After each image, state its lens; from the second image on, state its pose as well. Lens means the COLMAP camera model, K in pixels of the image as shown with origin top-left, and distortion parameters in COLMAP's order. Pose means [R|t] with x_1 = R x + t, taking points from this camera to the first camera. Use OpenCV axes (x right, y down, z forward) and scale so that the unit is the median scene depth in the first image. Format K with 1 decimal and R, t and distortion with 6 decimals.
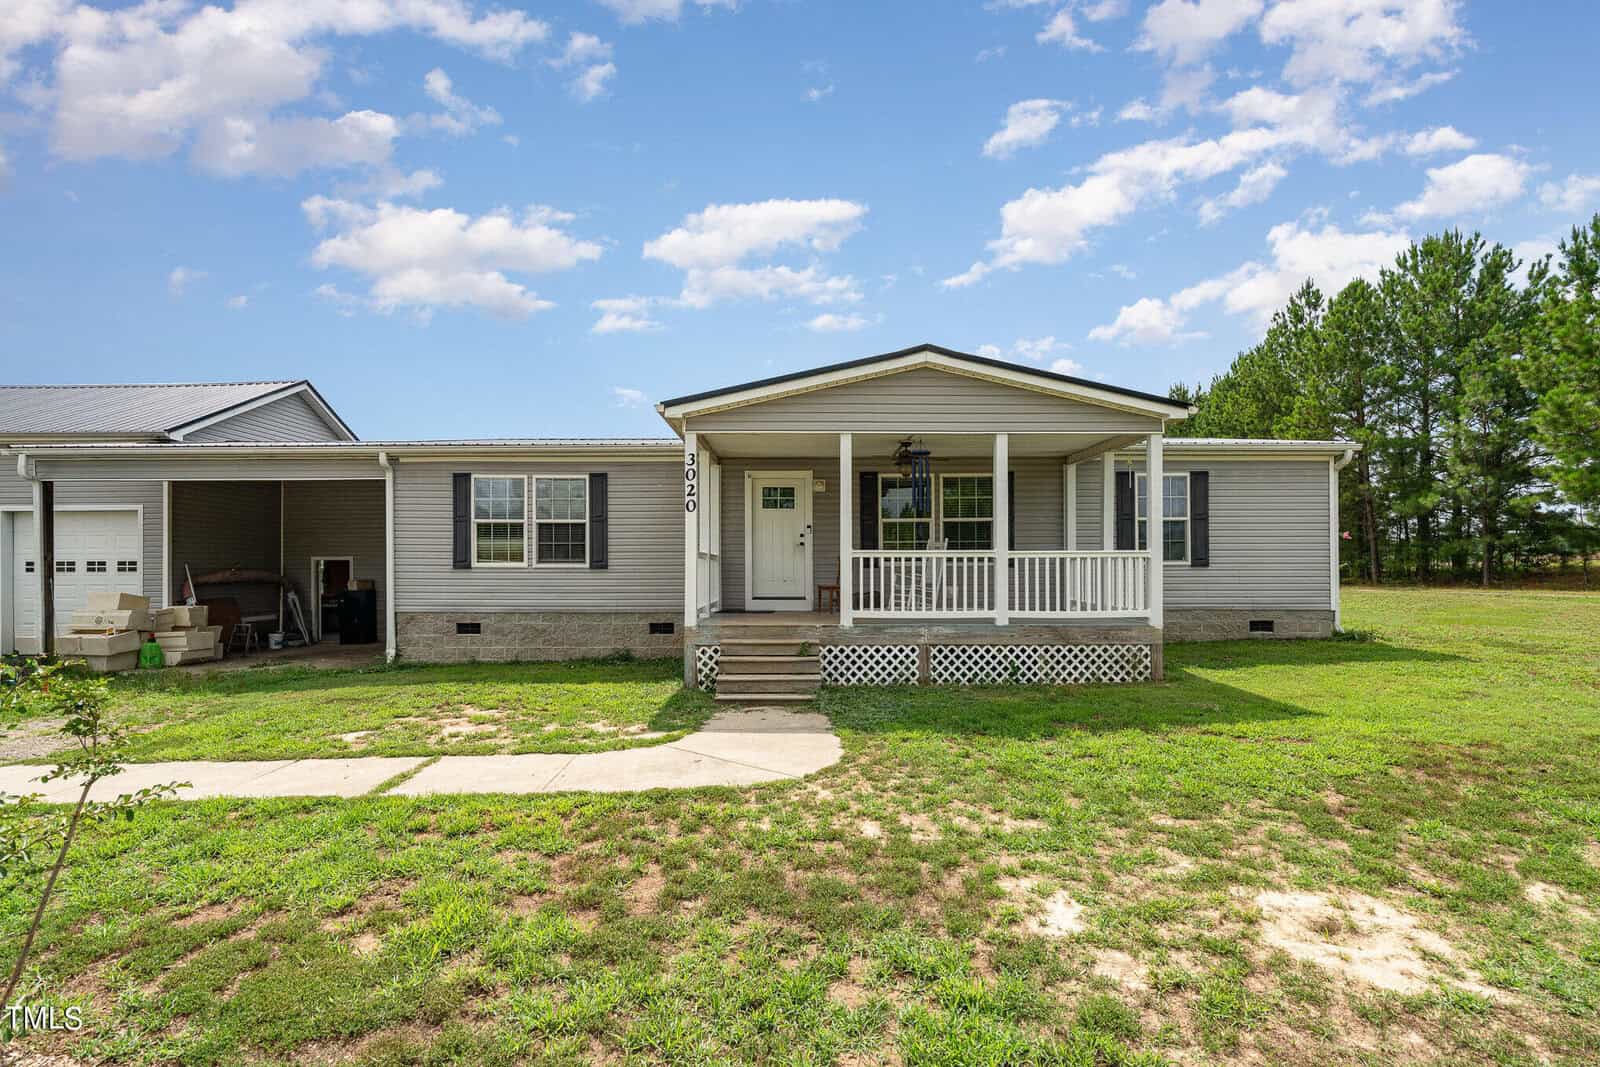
lens RADIAL K [[729.9, 0, 796.7], [0, 729.9, 493.0], [0, 0, 1]] dist [-0.007103, 0.000688]
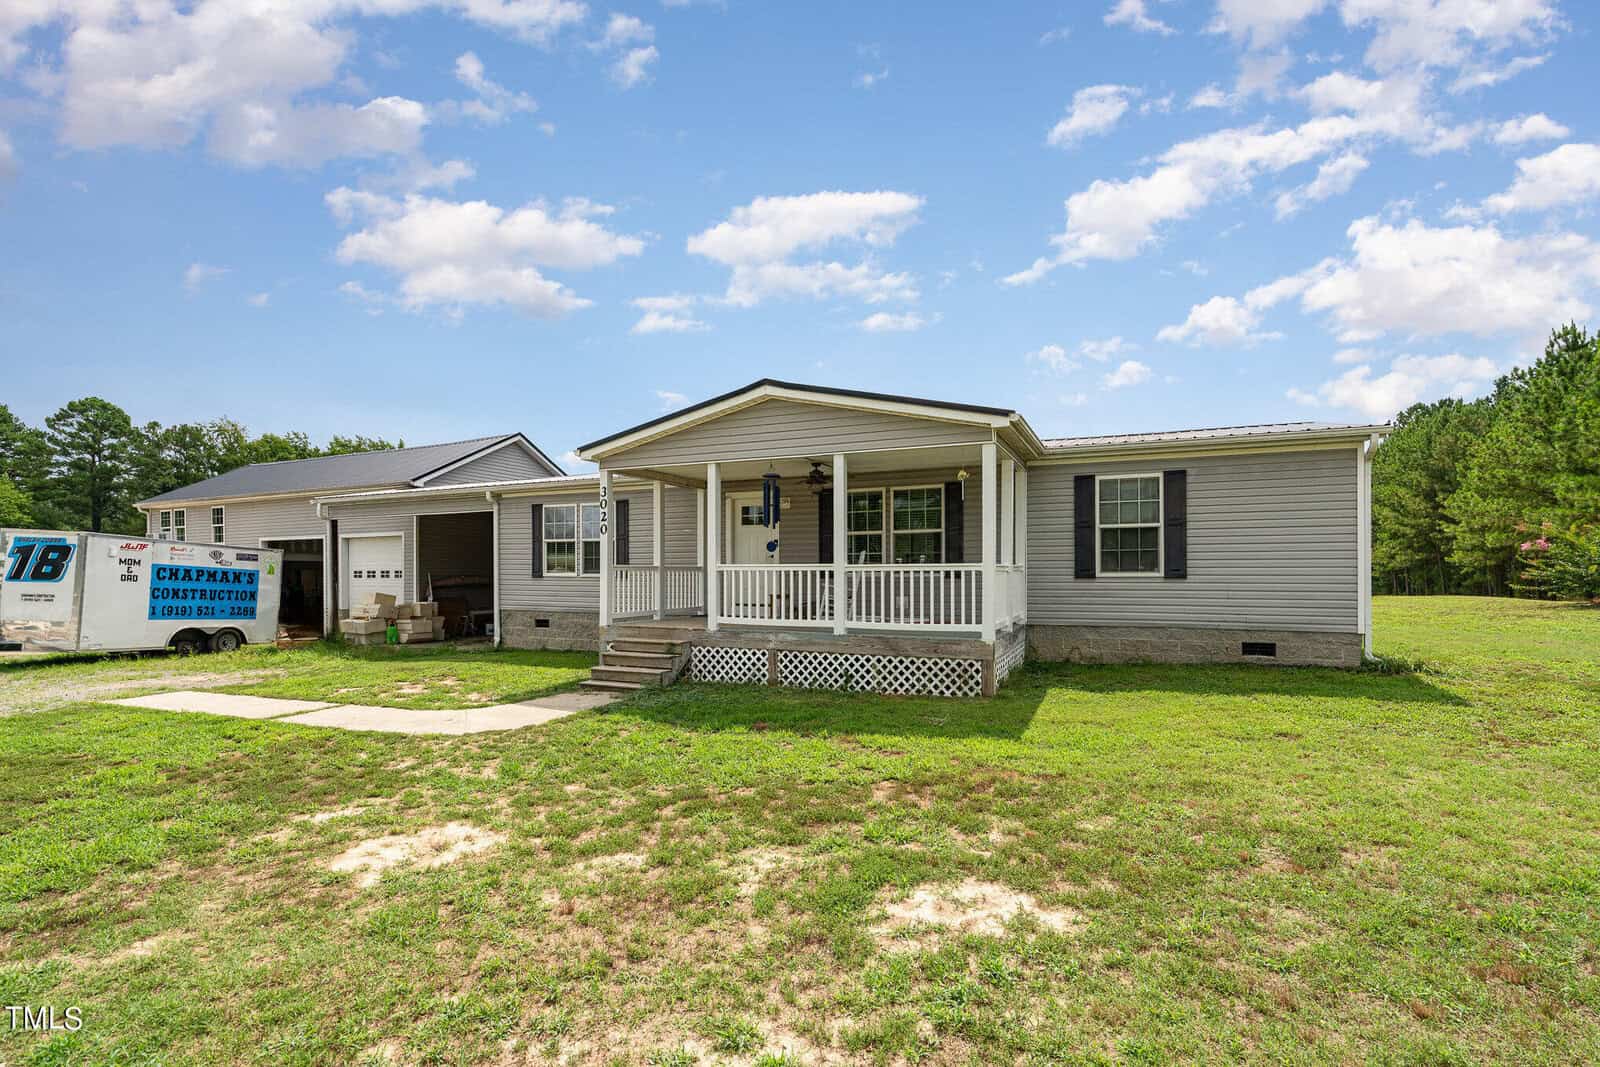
lens RADIAL K [[729.9, 0, 796.7], [0, 729.9, 493.0], [0, 0, 1]] dist [-0.007103, 0.000688]
pose [[0.907664, -0.043853, -0.417400, 0.674233], [0.041840, 0.999027, -0.013976, -0.012690], [0.417607, -0.004778, 0.908615, 0.007740]]
